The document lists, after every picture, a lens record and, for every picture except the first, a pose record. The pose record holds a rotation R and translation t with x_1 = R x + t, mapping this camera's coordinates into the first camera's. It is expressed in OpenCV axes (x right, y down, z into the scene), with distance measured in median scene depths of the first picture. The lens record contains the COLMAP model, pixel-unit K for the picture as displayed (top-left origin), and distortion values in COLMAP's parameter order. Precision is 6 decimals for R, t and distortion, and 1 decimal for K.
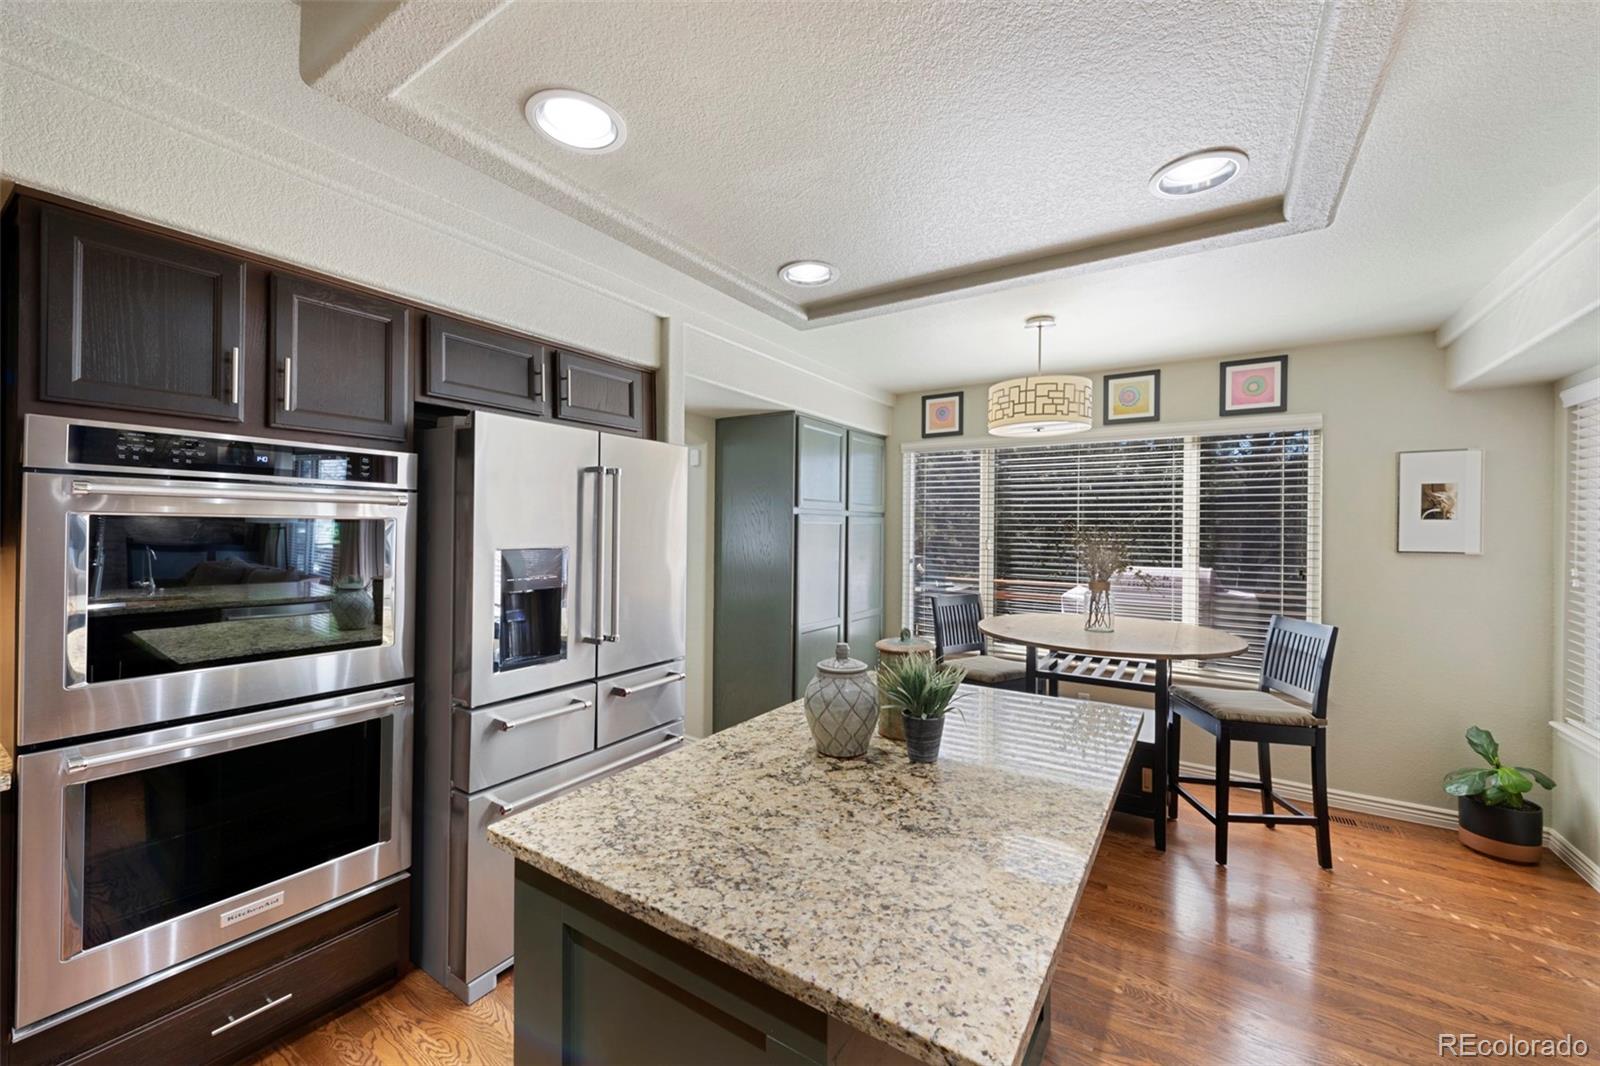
lens RADIAL K [[623.7, 0, 799.6], [0, 623.7, 530.6], [0, 0, 1]] dist [0.000548, 0.000024]
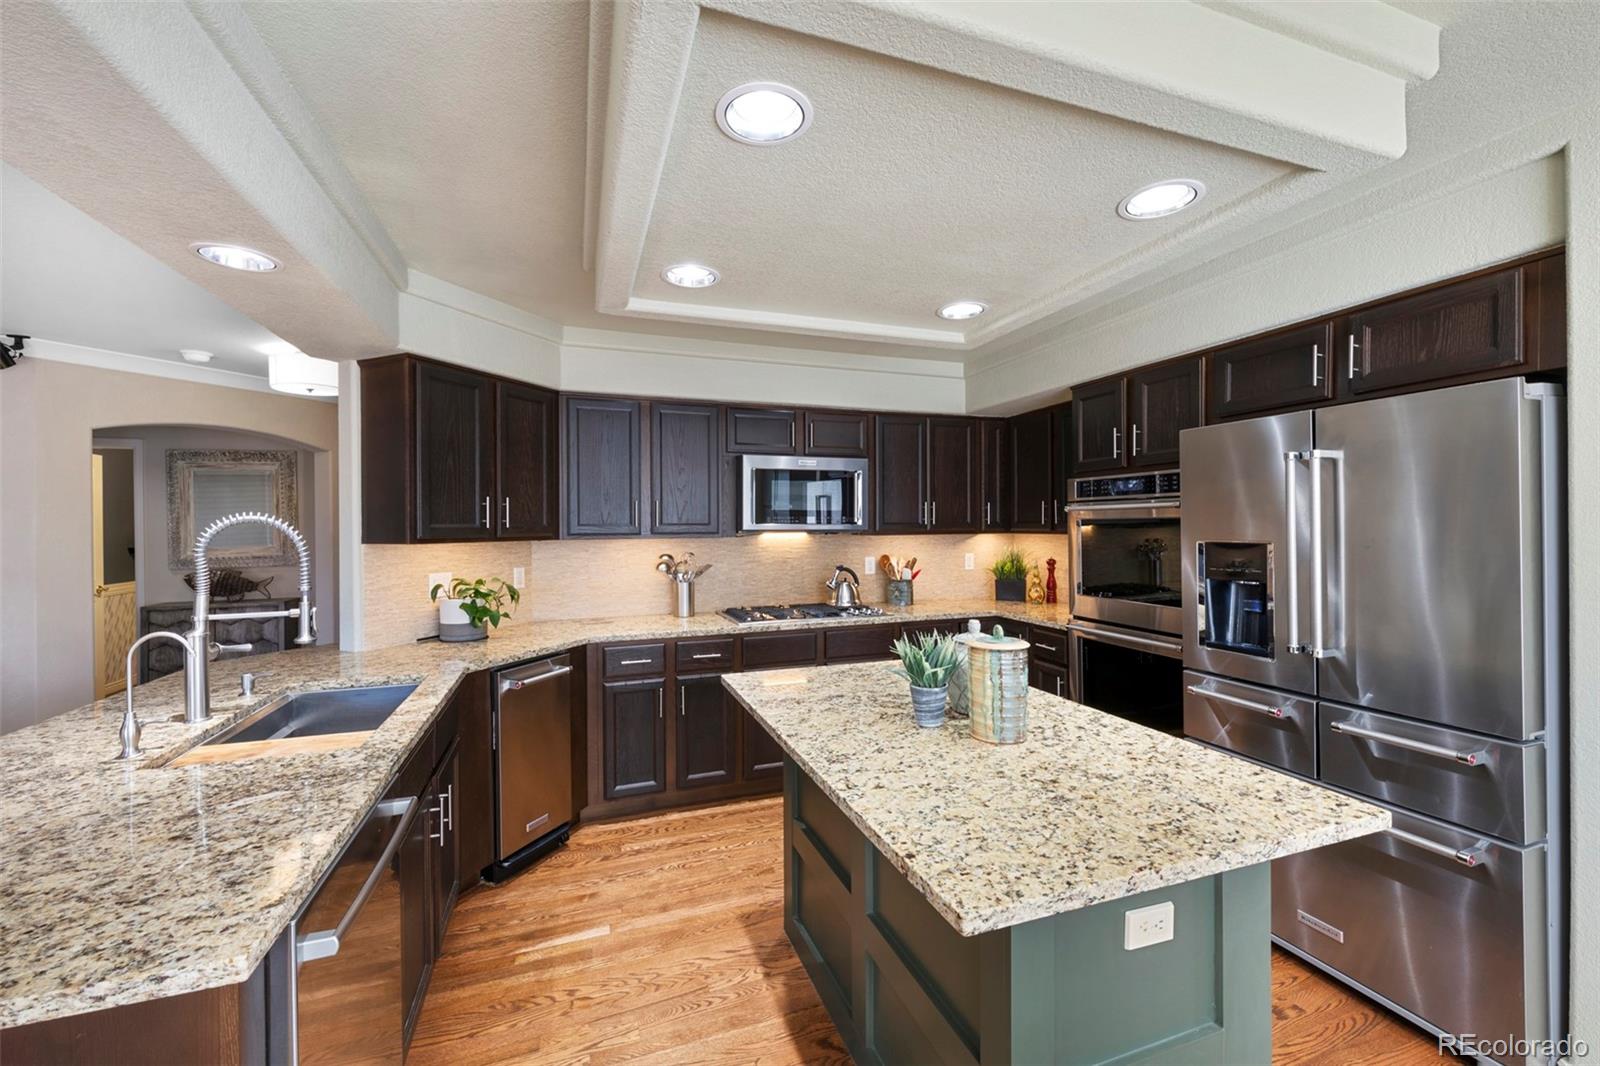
lens RADIAL K [[655.9, 0, 804.7], [0, 655.9, 529.8], [0, 0, 1]] dist [0.000081, 0.000003]
pose [[-0.609050, -0.000427, -0.793132, 1.405334], [0.002302, 0.999995, -0.002306, 0.012958], [0.793129, -0.003230, -0.609046, 1.693813]]
